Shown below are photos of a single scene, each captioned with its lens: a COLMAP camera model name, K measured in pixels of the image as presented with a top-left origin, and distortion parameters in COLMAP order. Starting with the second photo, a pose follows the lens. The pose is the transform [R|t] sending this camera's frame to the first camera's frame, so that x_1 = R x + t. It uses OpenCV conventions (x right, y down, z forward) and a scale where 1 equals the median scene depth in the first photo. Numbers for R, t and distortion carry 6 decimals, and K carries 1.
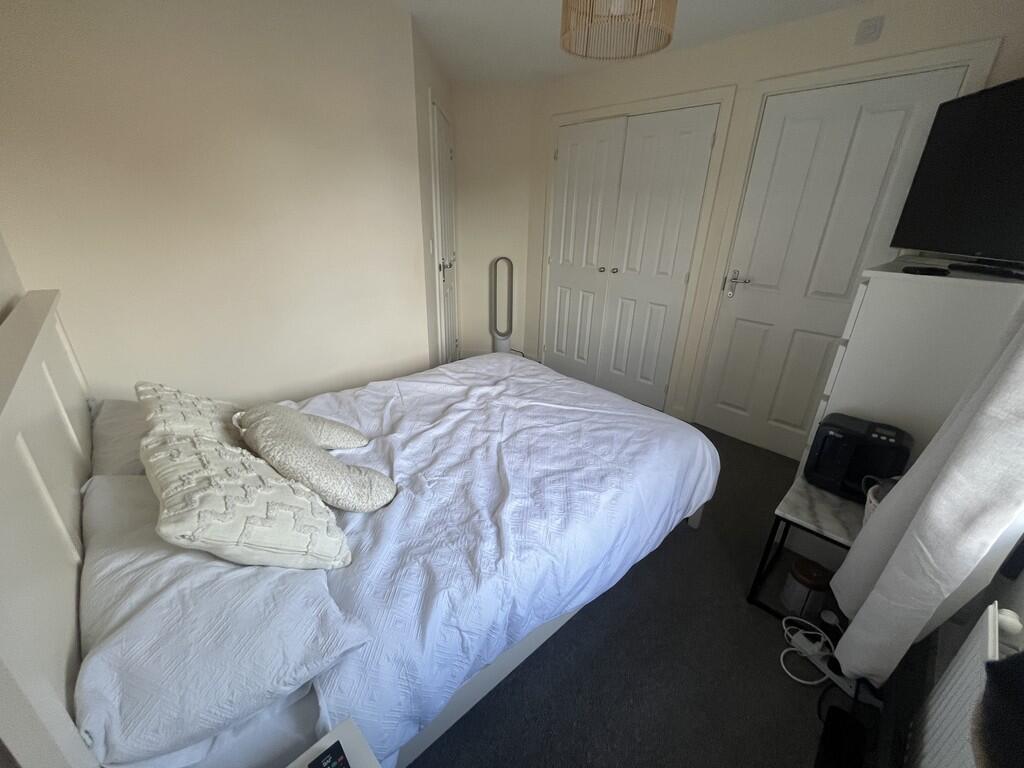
lens RADIAL K [[416.4, 0, 512.0], [0, 416.4, 384.0], [0, 0, 1]] dist [-0.001556, -0.000269]
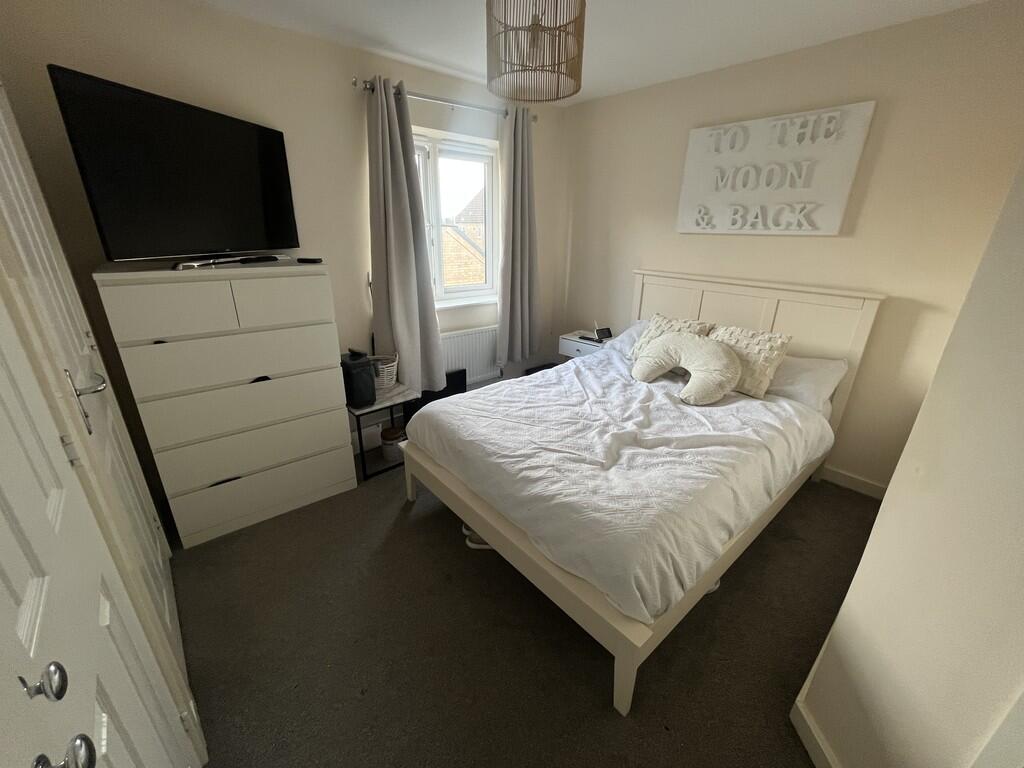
lens RADIAL K [[416.4, 0, 512.0], [0, 416.4, 384.0], [0, 0, 1]] dist [-0.001556, -0.000269]
pose [[-0.998628, -0.048516, 0.019682, 0.211974], [-0.021387, 0.721140, 0.692460, -0.896665], [-0.047789, 0.691089, -0.721188, 2.084352]]
